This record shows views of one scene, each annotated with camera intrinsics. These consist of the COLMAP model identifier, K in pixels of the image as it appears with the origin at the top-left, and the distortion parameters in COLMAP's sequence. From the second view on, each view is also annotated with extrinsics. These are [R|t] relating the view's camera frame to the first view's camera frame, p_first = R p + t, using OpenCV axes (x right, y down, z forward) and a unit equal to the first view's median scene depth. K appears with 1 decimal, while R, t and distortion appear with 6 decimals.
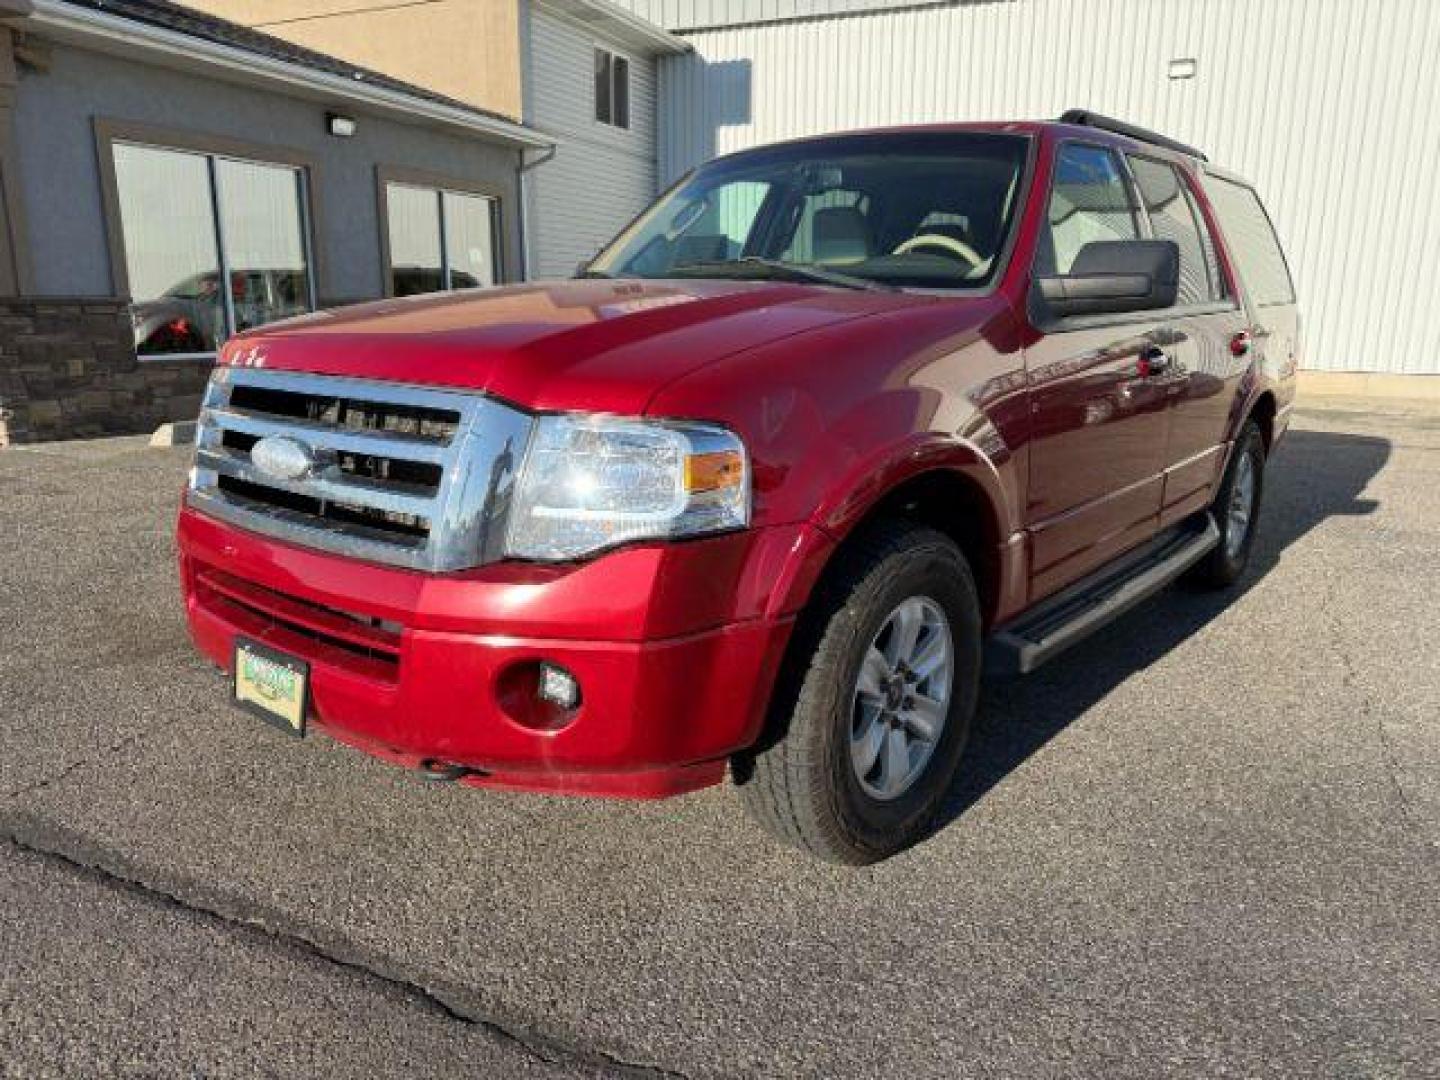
lens RADIAL K [[1003.2, 0, 715.8], [0, 1003.2, 535.8], [0, 0, 1]] dist [0.004673, -0.014905]
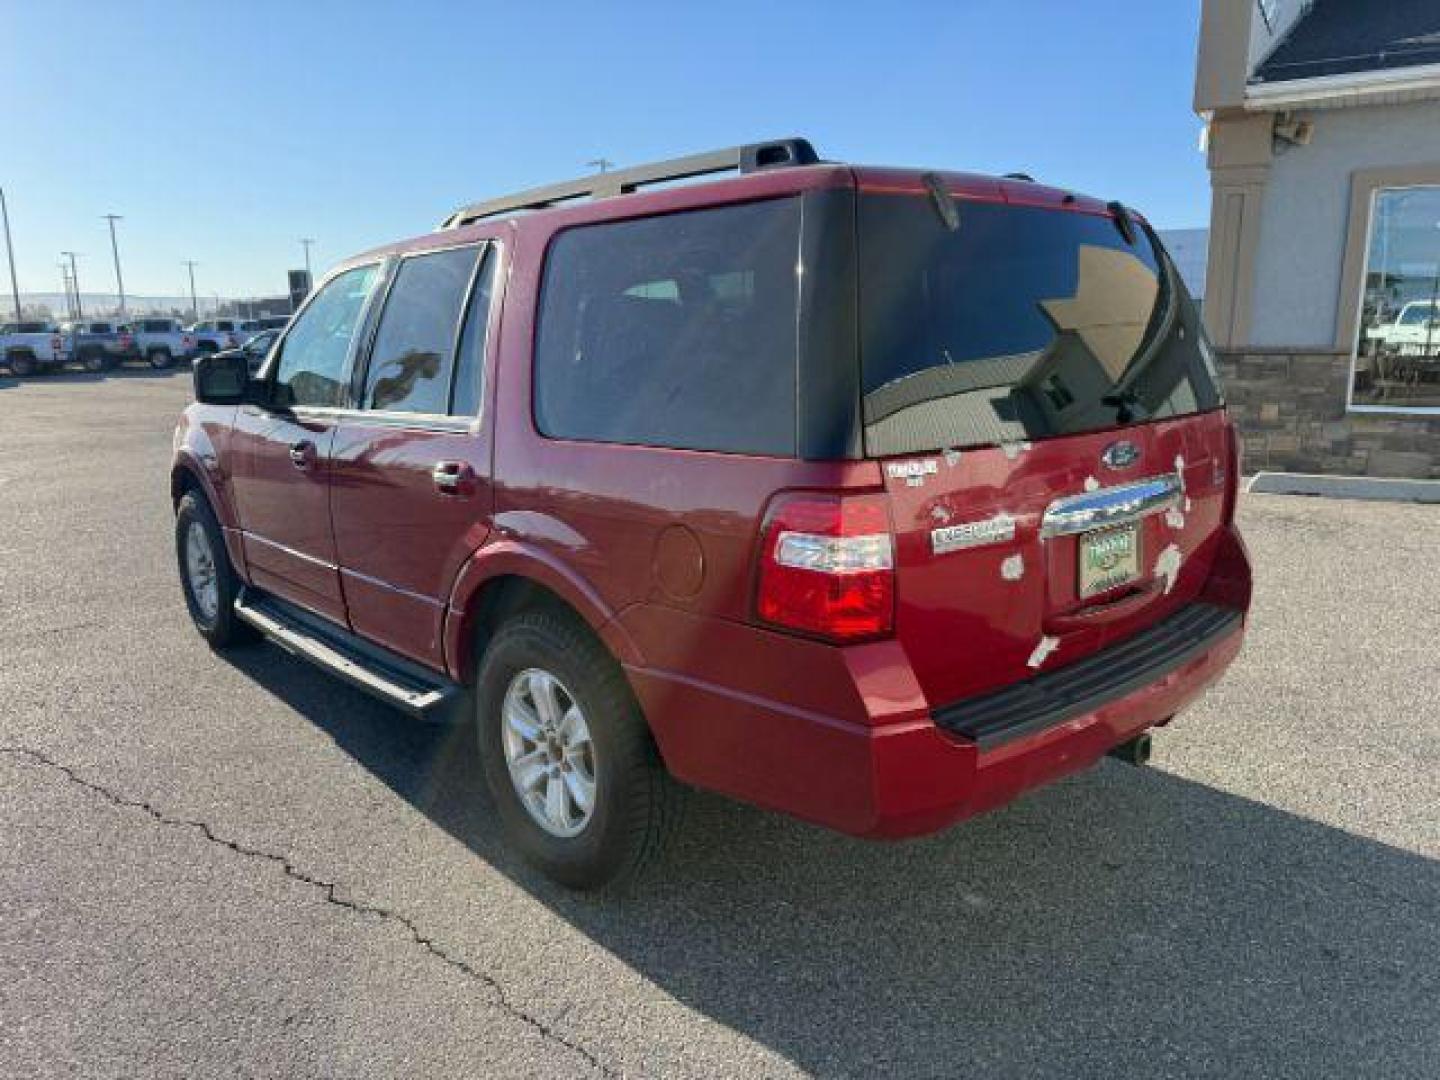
lens RADIAL K [[1003.2, 0, 724.1], [0, 1003.2, 535.9], [0, 0, 1]] dist [0.004673, -0.014905]
pose [[-0.121155, 0.198187, -0.972648, 0.525004], [-0.218979, 0.950389, 0.220927, -0.153052], [0.968179, 0.239756, -0.071745, 0.548304]]
